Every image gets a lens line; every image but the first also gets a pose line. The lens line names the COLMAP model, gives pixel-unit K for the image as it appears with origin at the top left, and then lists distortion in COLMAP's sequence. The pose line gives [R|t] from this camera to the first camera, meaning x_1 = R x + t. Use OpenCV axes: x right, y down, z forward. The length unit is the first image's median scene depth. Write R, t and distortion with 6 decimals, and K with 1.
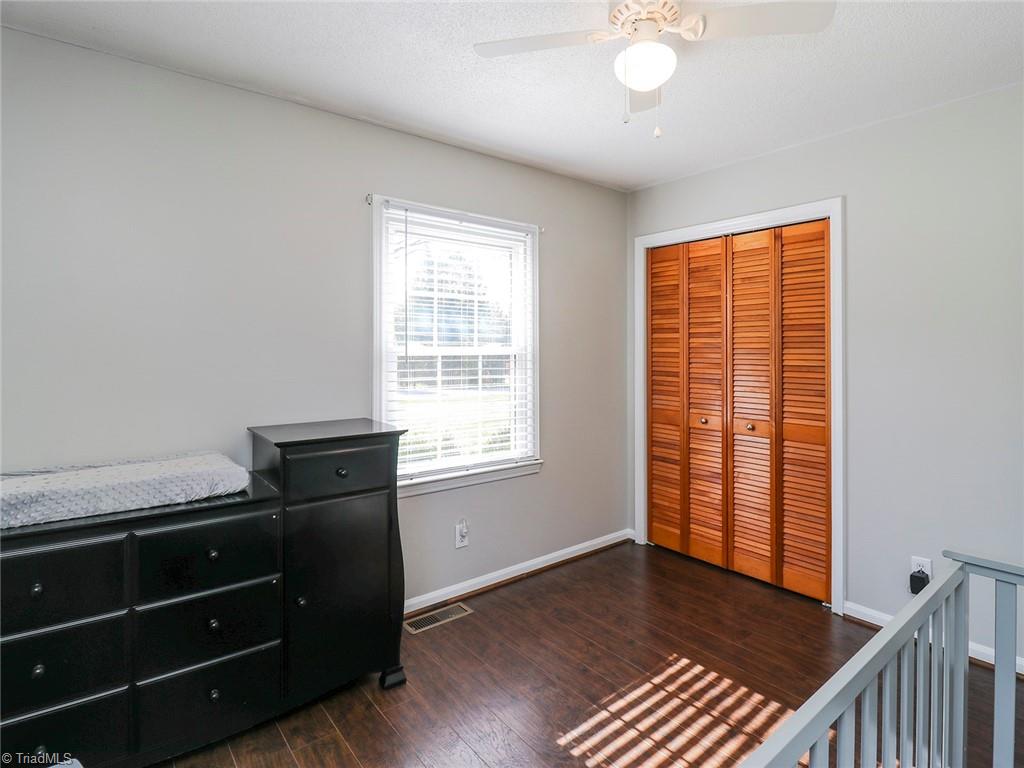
lens RADIAL K [[545.1, 0, 519.8], [0, 545.1, 349.7], [0, 0, 1]] dist [0.000493, -0.001239]
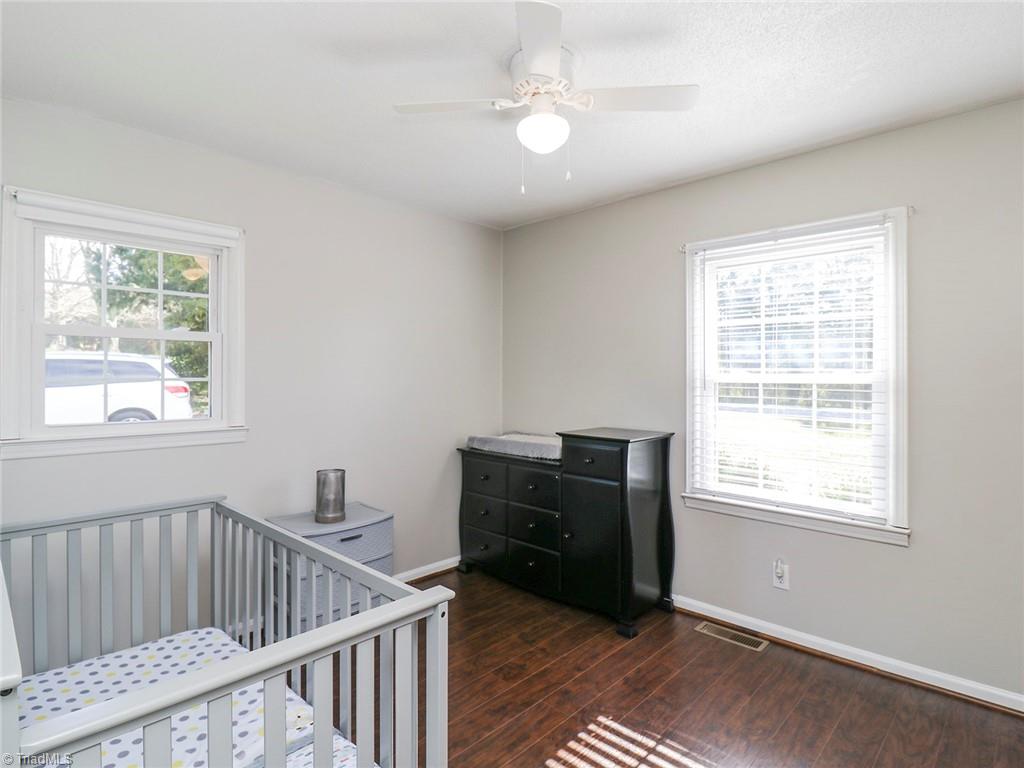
lens RADIAL K [[535.0, 0, 509.4], [0, 535.0, 378.6], [0, 0, 1]] dist [-0.005960, -0.001260]
pose [[0.122800, 0.002017, -0.992429, 0.752651], [-0.001089, 0.999998, 0.001898, 0.001949], [0.992431, 0.000848, 0.122802, 0.433255]]
